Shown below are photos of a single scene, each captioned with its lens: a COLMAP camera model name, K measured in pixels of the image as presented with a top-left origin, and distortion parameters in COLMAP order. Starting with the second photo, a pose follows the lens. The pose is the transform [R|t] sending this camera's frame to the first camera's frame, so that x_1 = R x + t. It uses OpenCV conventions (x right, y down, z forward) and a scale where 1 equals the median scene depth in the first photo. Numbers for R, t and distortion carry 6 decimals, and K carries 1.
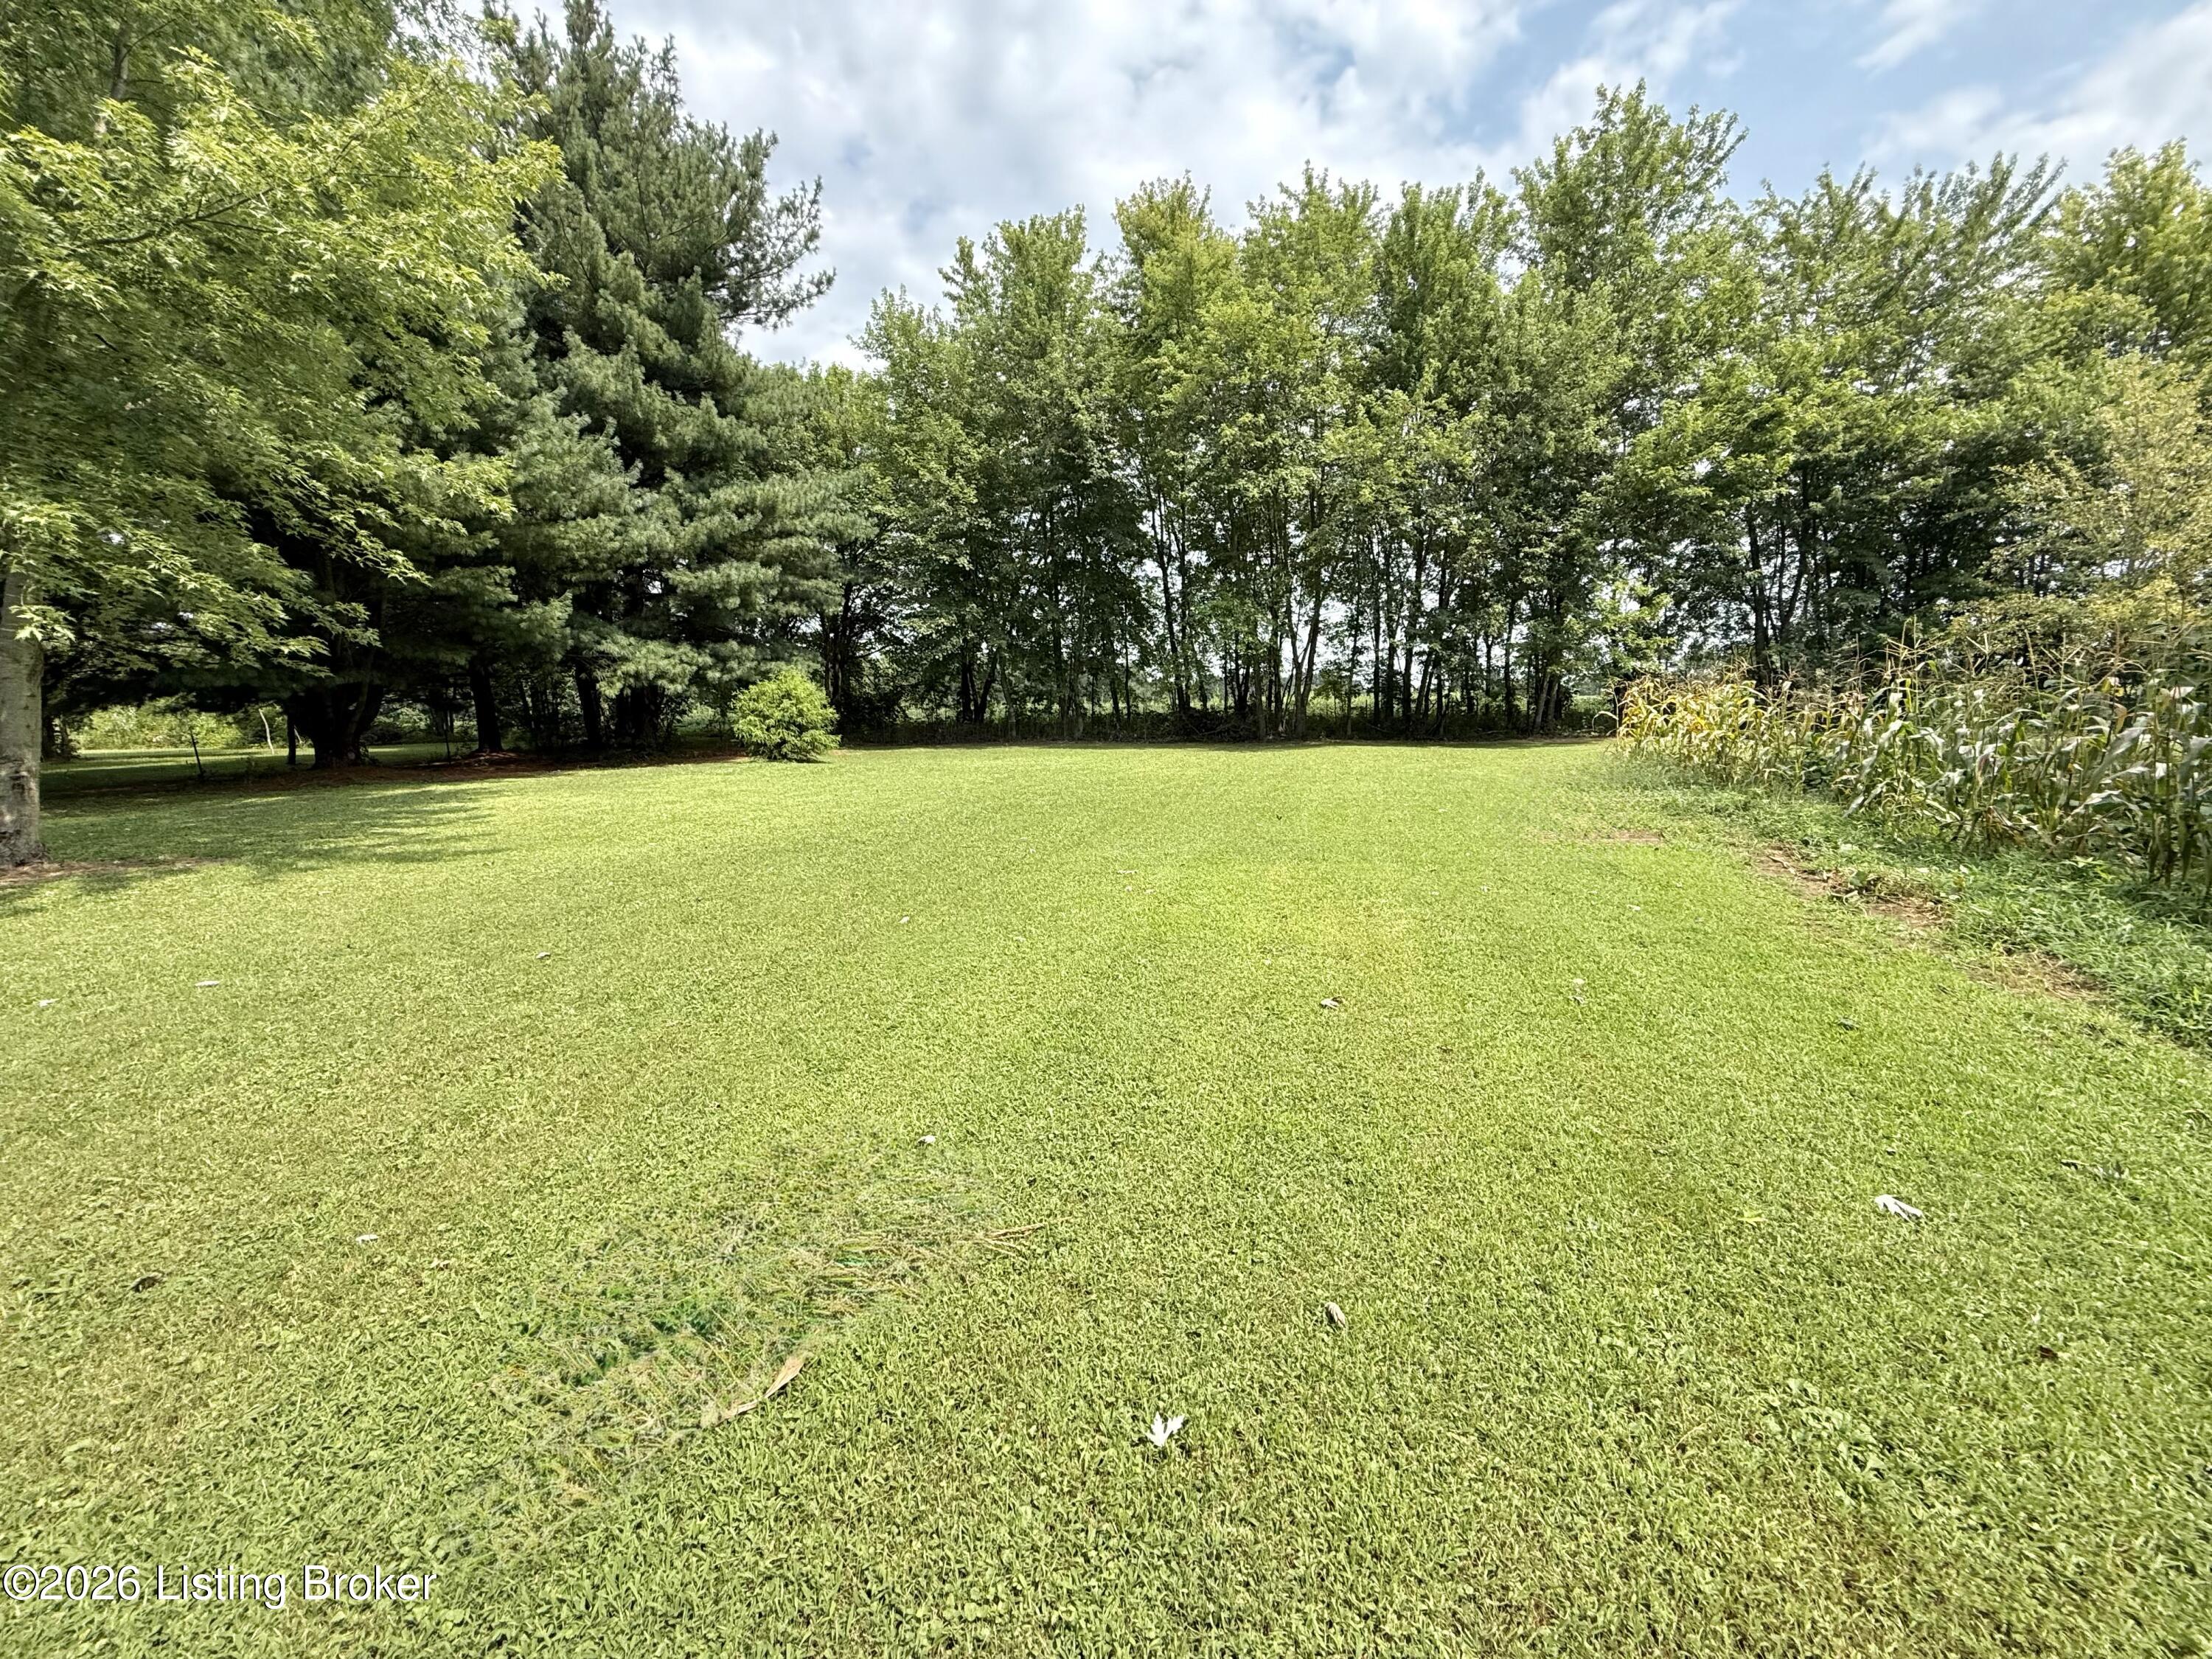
lens RADIAL K [[880.7, 0, 1106.6], [0, 880.7, 826.2], [0, 0, 1]] dist [-0.000429, 0.000449]
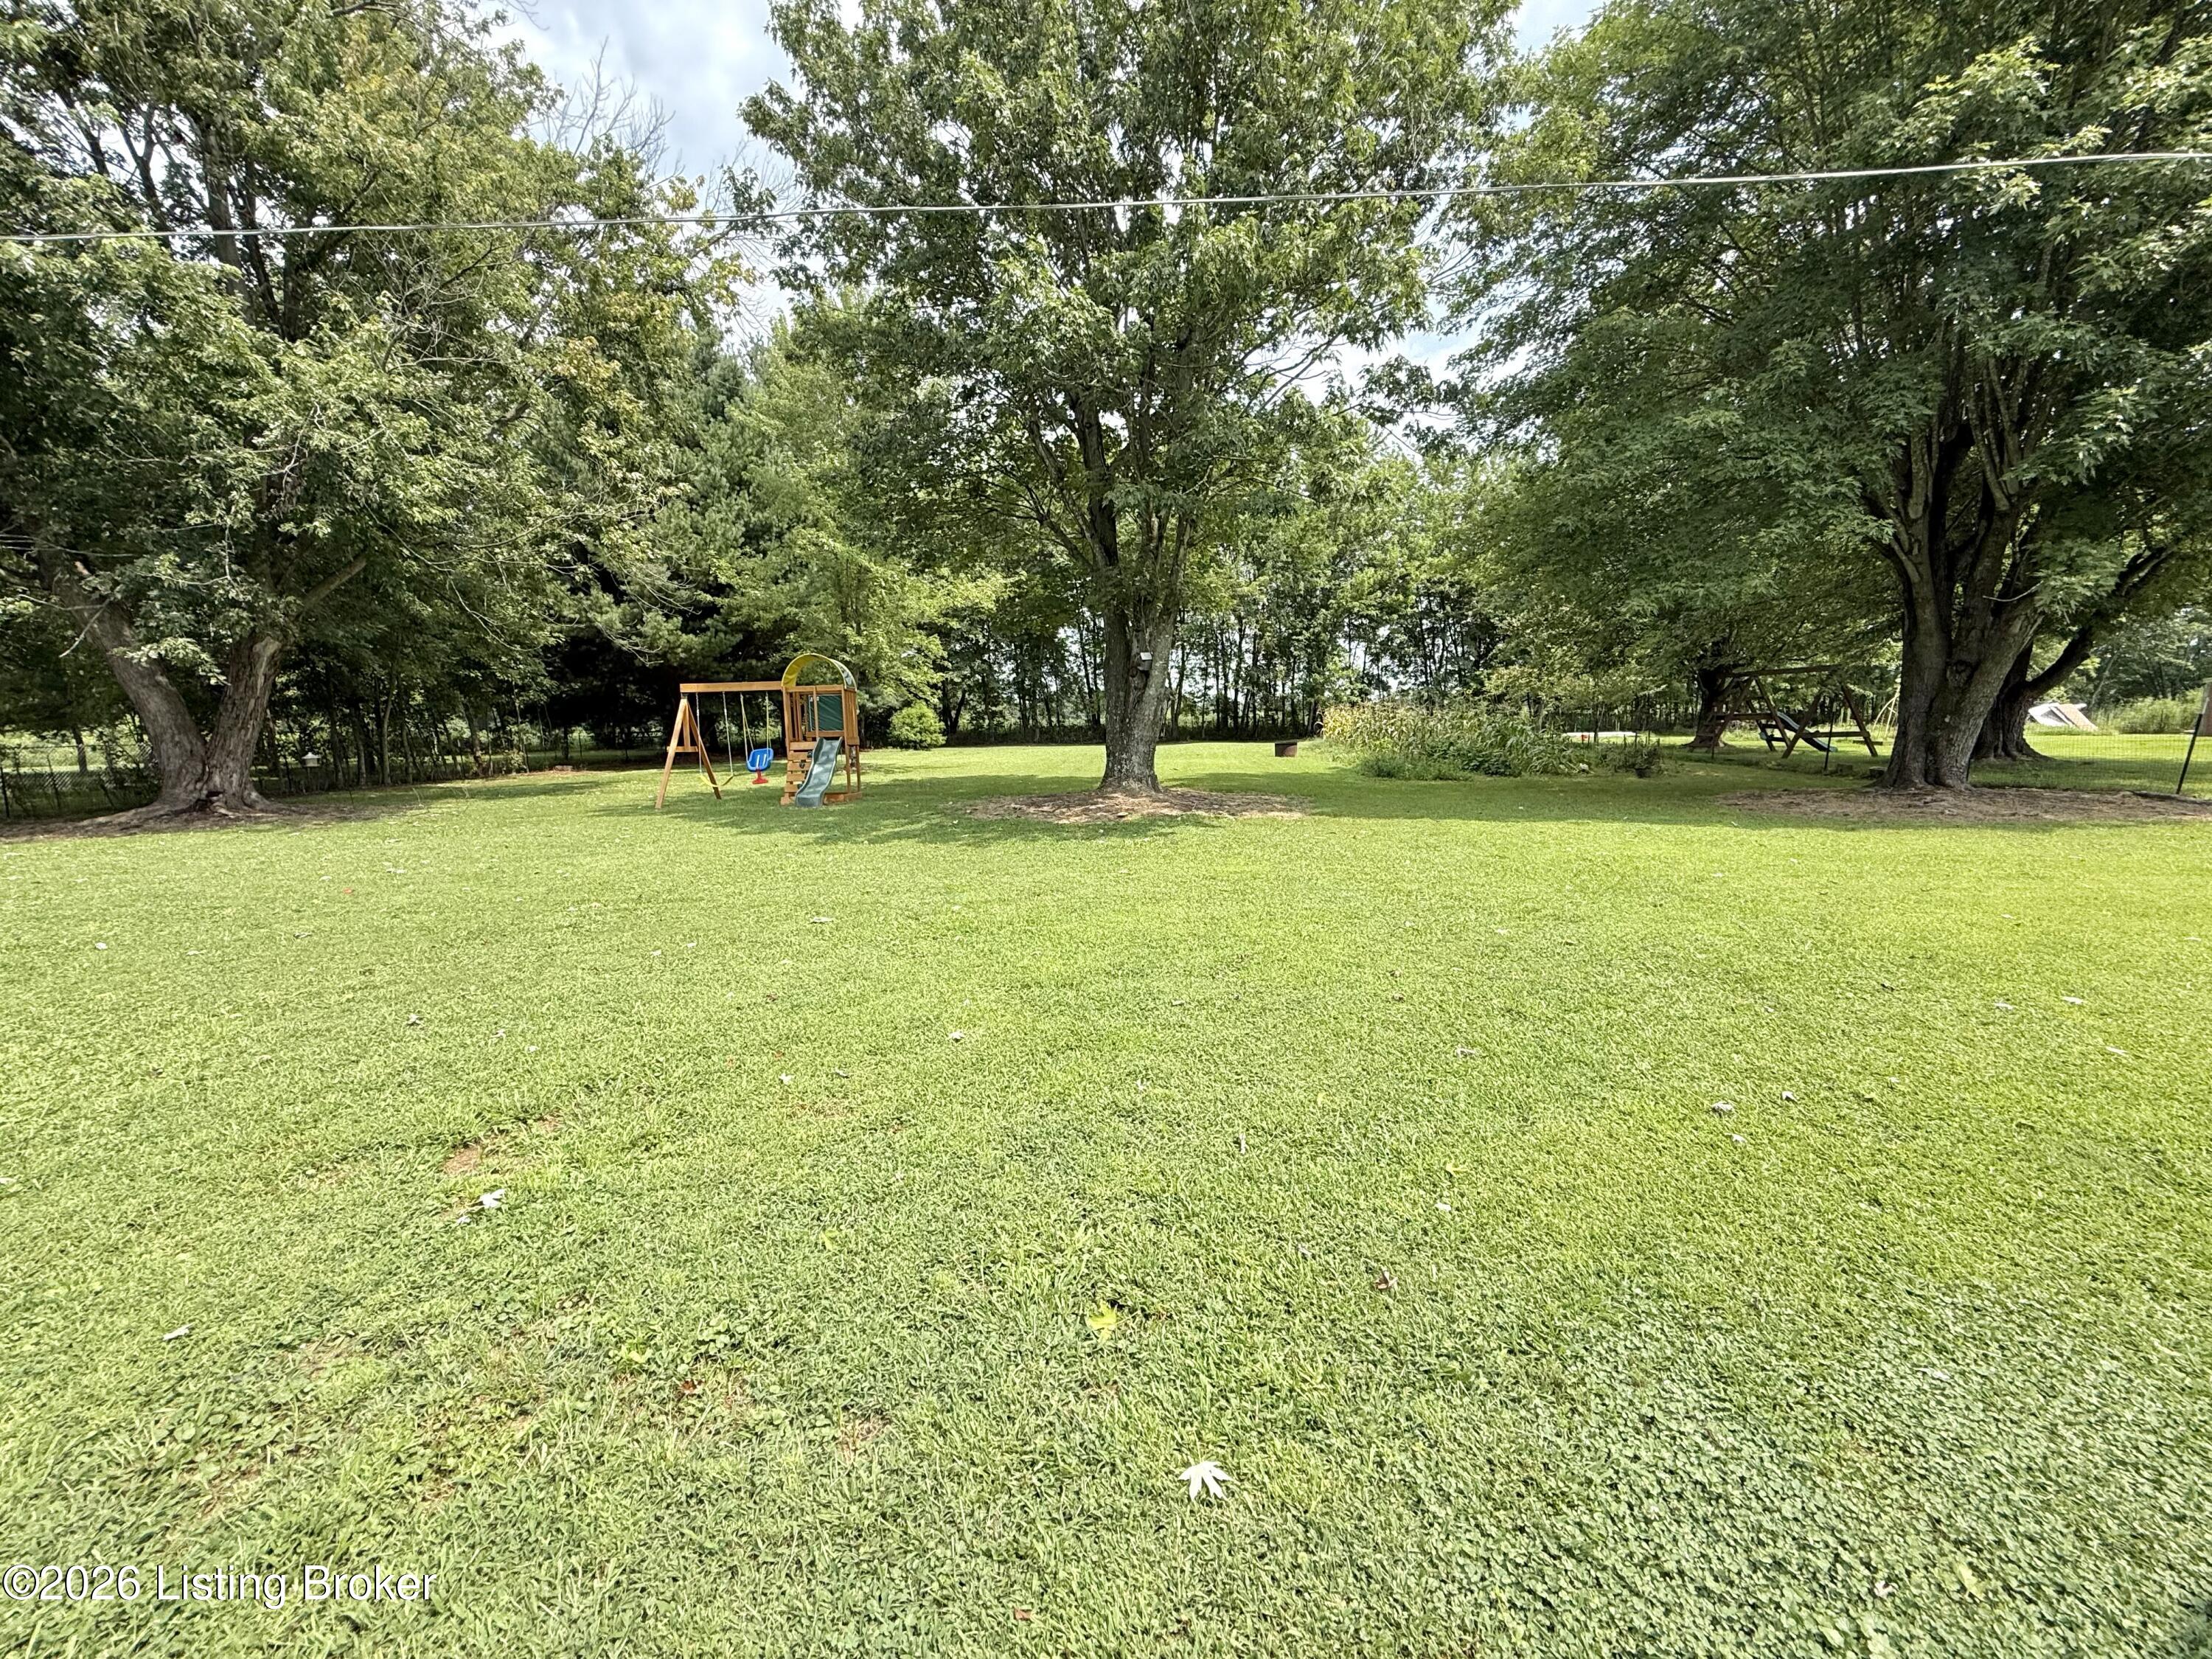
lens RADIAL K [[880.7, 0, 1106.6], [0, 880.7, 826.2], [0, 0, 1]] dist [-0.000429, 0.000449]
pose [[0.983701, -0.019788, 0.178718, -0.189605], [0.022321, 0.999677, -0.012176, 0.072231], [-0.178419, 0.015967, 0.983825, -0.557218]]
